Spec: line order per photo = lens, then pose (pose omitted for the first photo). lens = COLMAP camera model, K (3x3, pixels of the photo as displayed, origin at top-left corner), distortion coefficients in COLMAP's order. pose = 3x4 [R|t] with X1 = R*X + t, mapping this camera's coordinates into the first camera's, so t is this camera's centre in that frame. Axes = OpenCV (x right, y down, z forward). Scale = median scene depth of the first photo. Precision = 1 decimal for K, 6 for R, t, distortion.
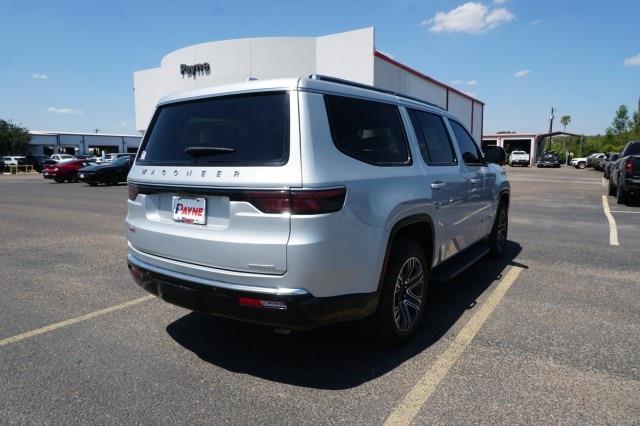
lens RADIAL K [[427.3, 0, 320.0], [0, 427.3, 213.0], [0, 0, 1]] dist [-0.056196, 0.037846]
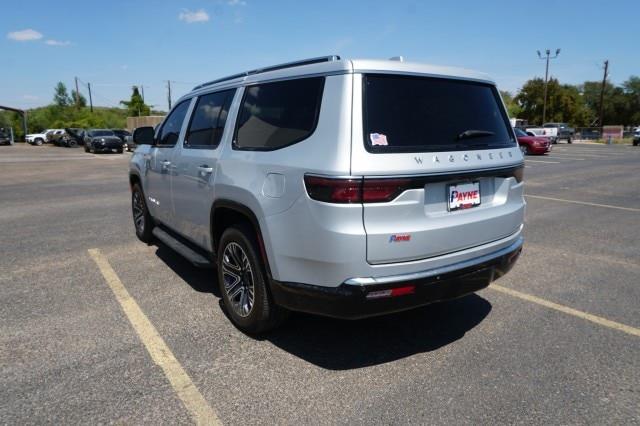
lens RADIAL K [[427.3, 0, 320.0], [0, 427.3, 213.0], [0, 0, 1]] dist [-0.056196, 0.037846]
pose [[0.349511, -0.180094, 0.919461, -1.180688], [0.127821, 0.981343, 0.143626, -0.132978], [-0.928172, 0.067327, 0.366010, 0.846007]]
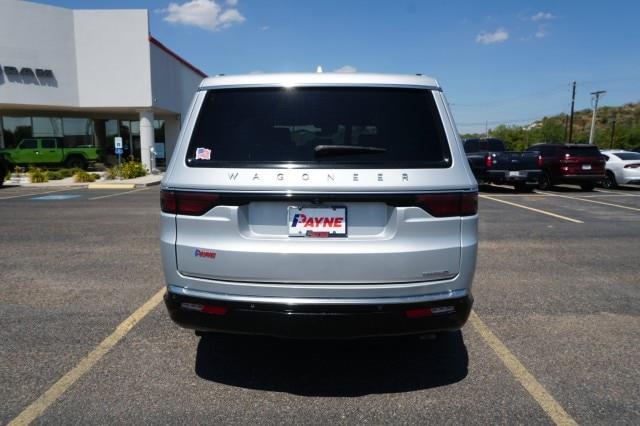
lens RADIAL K [[427.3, 0, 320.0], [0, 427.3, 213.0], [0, 0, 1]] dist [-0.056196, 0.037846]
pose [[0.836875, -0.072057, 0.542631, -0.670485], [0.064637, 0.997371, 0.032756, -0.044320], [-0.543565, 0.007661, 0.839332, 0.263202]]
